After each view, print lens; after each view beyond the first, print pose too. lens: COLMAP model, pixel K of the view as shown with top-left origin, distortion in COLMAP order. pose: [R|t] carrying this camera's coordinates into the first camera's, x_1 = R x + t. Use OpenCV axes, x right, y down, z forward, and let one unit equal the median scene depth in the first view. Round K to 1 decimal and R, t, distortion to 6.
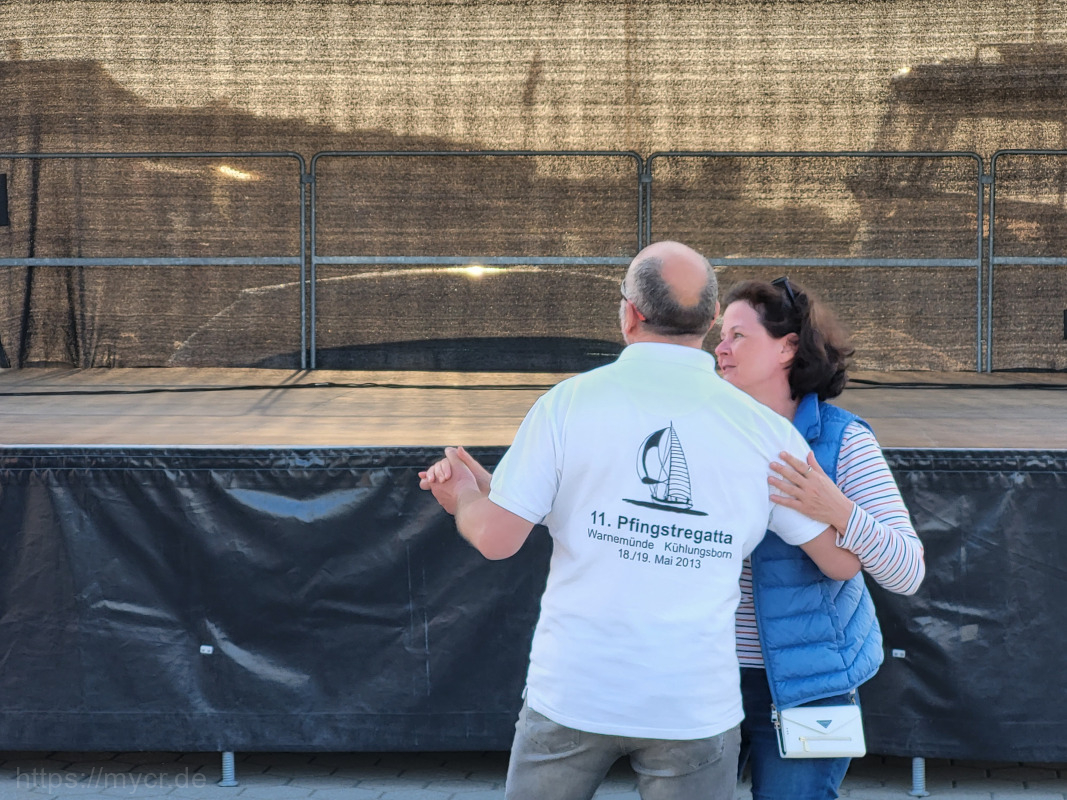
lens RADIAL K [[2693.1, 0, 533.5], [0, 2693.1, 400.0], [0, 0, 1]] dist [-0.024045, 0.013492]
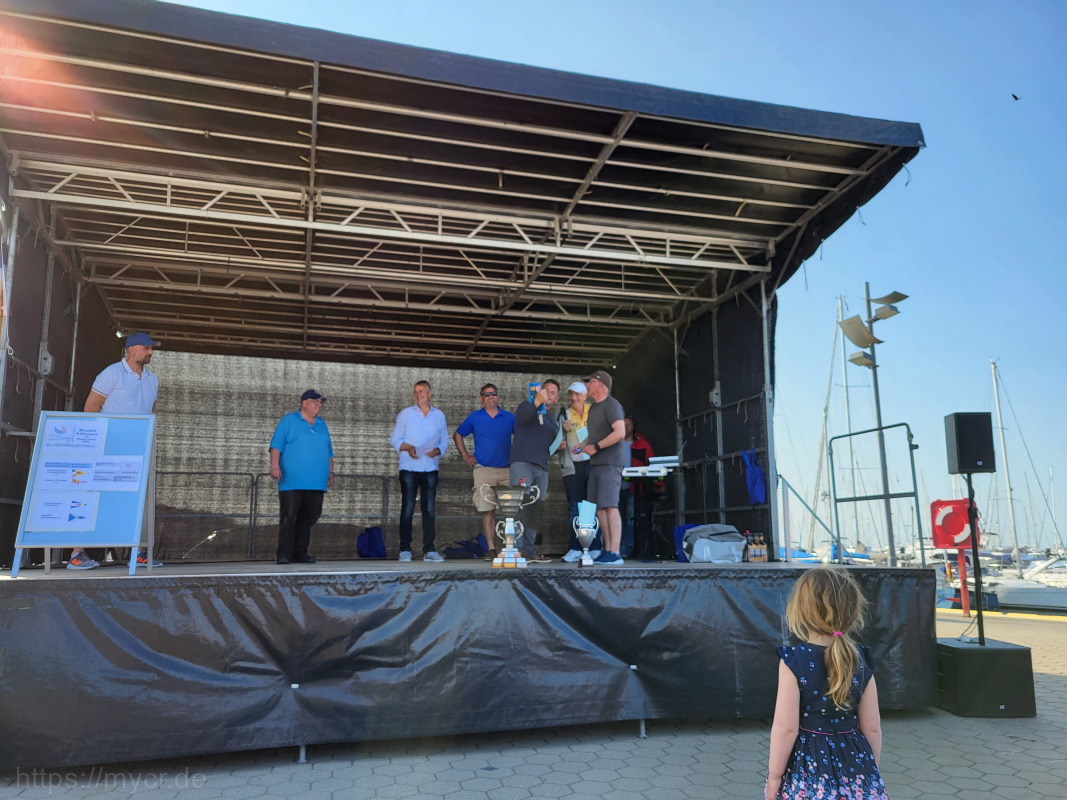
lens RADIAL K [[809.5, 0, 523.3], [0, 809.5, 407.0], [0, 0, 1]] dist [0.043119, -0.019460]
pose [[0.955425, 0.046397, 0.291566, -0.067927], [0.015838, 0.978097, -0.207544, 0.011153], [-0.294809, 0.202911, 0.933764, 0.185277]]
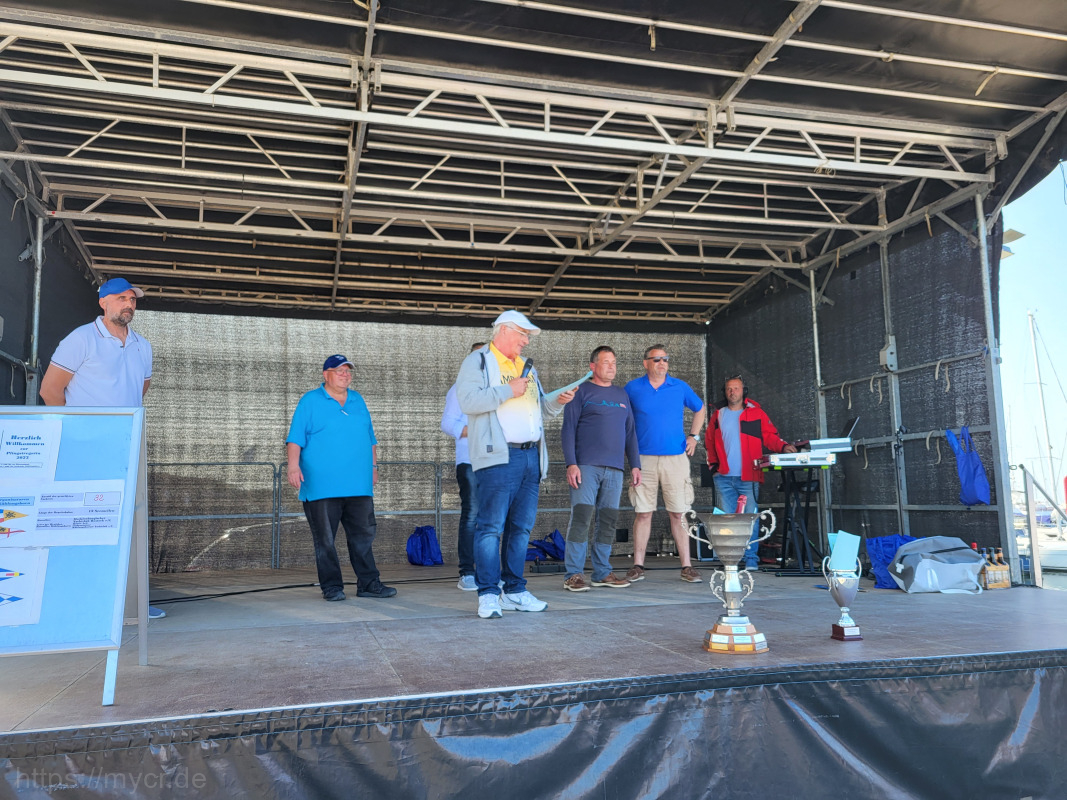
lens RADIAL K [[865.0, 0, 545.9], [0, 865.0, 399.2], [0, 0, 1]] dist [0.034379, -0.005383]
pose [[0.956170, 0.019592, 0.292157, -0.081560], [0.033252, 0.984039, -0.174819, -0.016430], [-0.290919, 0.176871, 0.940257, 0.303850]]
